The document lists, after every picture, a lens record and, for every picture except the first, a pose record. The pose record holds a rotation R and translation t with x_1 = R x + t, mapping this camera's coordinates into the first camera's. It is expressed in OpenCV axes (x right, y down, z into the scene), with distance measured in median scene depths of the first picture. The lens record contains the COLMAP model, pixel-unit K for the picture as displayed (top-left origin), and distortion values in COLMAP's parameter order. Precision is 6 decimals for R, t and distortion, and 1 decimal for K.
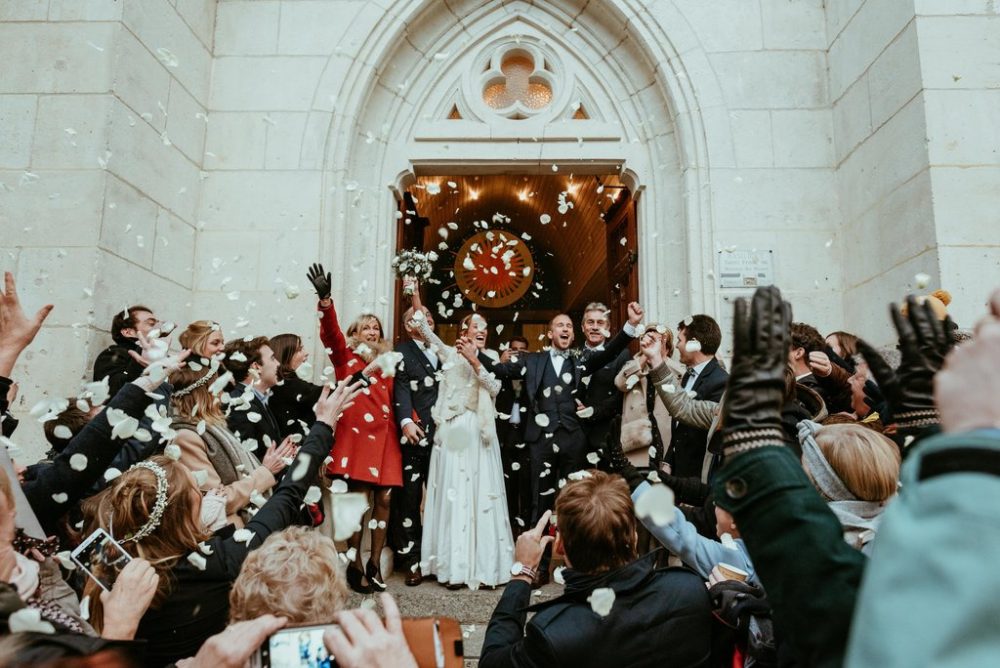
lens RADIAL K [[699.0, 0, 500.5], [0, 699.0, 335.3], [0, 0, 1]] dist [-0.004832, 0.007466]
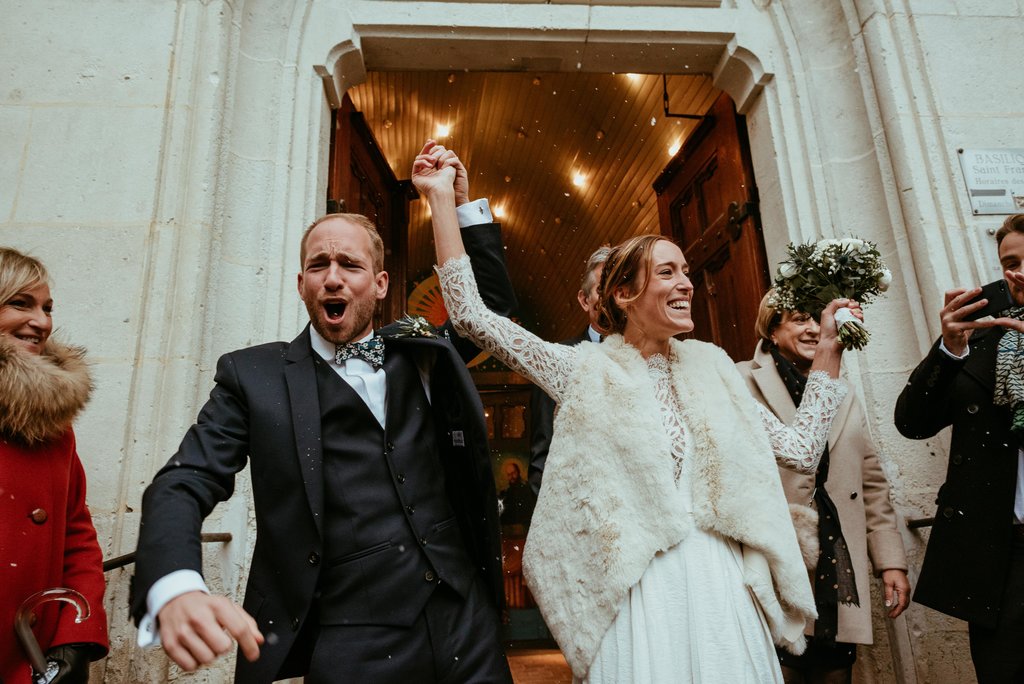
lens RADIAL K [[715.8, 0, 510.0], [0, 715.8, 337.9], [0, 0, 1]] dist [-0.004832, 0.007466]
pose [[0.995079, -0.009494, 0.098625, -0.071907], [0.023752, 0.989231, -0.144421, 0.084737], [-0.096192, 0.146053, 0.984589, 0.512289]]
